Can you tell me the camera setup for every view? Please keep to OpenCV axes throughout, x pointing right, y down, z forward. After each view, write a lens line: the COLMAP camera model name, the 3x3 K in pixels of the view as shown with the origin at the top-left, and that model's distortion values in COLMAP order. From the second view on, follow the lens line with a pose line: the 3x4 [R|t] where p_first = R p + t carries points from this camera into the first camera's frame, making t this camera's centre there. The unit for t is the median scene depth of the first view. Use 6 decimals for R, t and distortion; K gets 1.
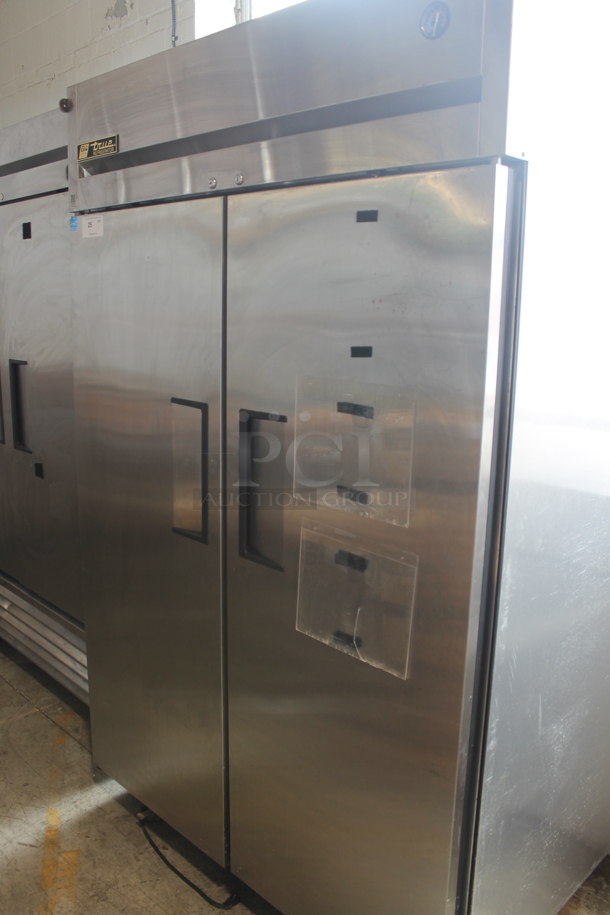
lens RADIAL K [[818.4, 0, 302.3], [0, 818.4, 460.0], [0, 0, 1]] dist [-0.113697, 0.111253]
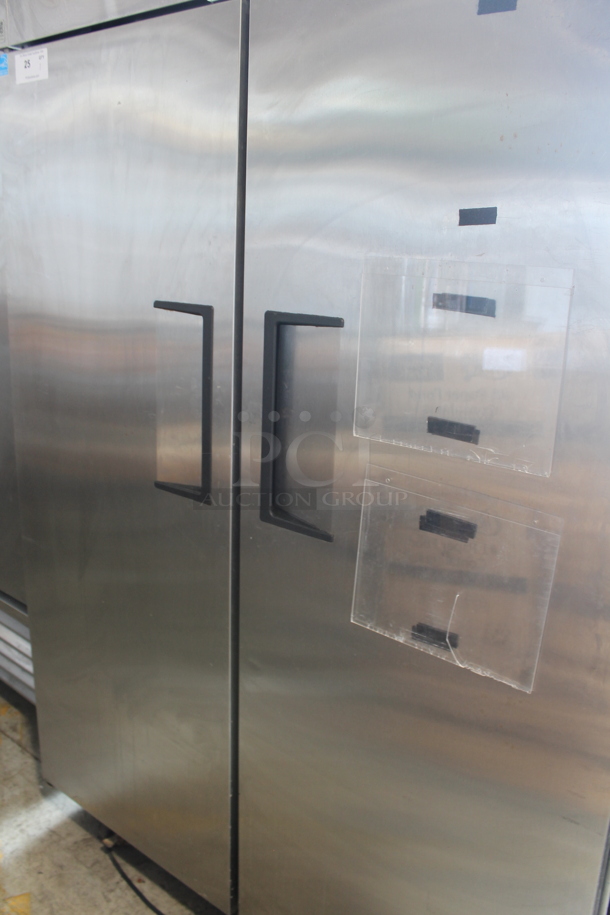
lens RADIAL K [[818.4, 0, 312.4], [0, 818.4, 456.0], [0, 0, 1]] dist [-0.113697, 0.111253]
pose [[0.993094, -0.016440, 0.116162, -0.102855], [0.009212, 0.998003, 0.062494, 0.015095], [-0.116957, -0.060992, 0.991262, 0.254630]]
